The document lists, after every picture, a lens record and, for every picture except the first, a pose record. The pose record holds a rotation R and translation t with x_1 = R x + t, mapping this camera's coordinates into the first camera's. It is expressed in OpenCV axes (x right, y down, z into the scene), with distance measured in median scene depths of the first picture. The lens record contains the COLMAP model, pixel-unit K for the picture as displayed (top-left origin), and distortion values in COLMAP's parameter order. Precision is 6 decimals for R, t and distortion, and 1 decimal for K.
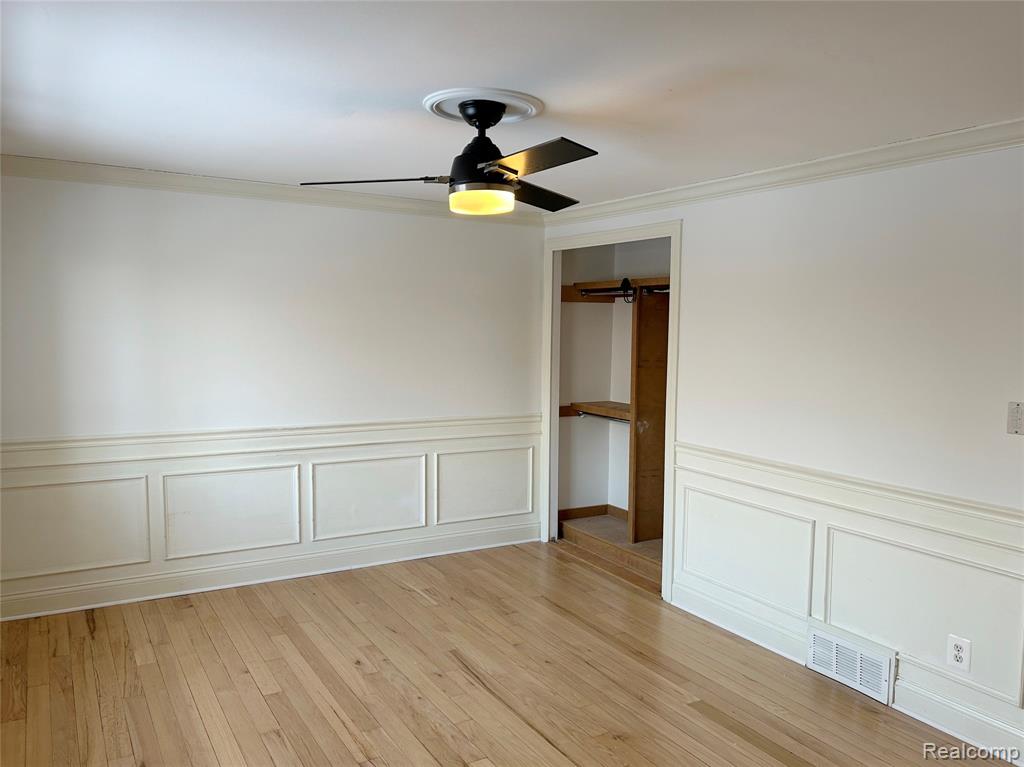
lens RADIAL K [[771.5, 0, 505.6], [0, 771.5, 394.9], [0, 0, 1]] dist [0.076766, -0.097101]
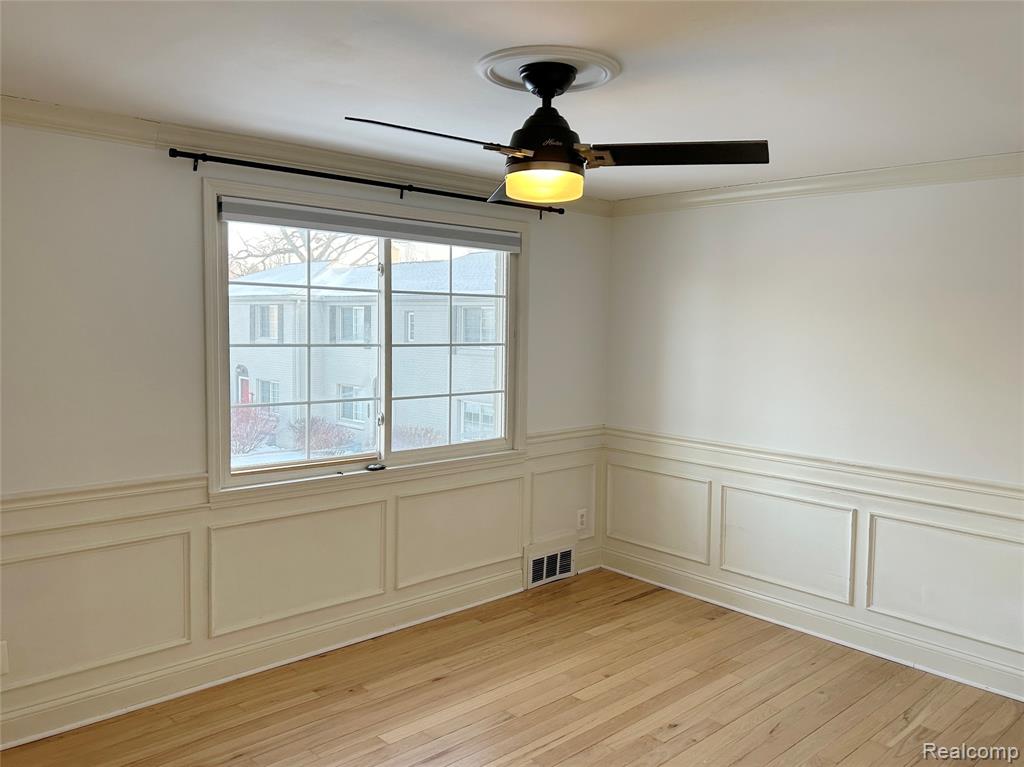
lens RADIAL K [[771.5, 0, 505.6], [0, 771.5, 394.9], [0, 0, 1]] dist [0.076766, -0.097101]
pose [[0.252995, 0.082274, -0.963963, 0.470155], [-0.109184, 0.992440, 0.056049, -0.040597], [0.961287, 0.091069, 0.260065, 0.465524]]
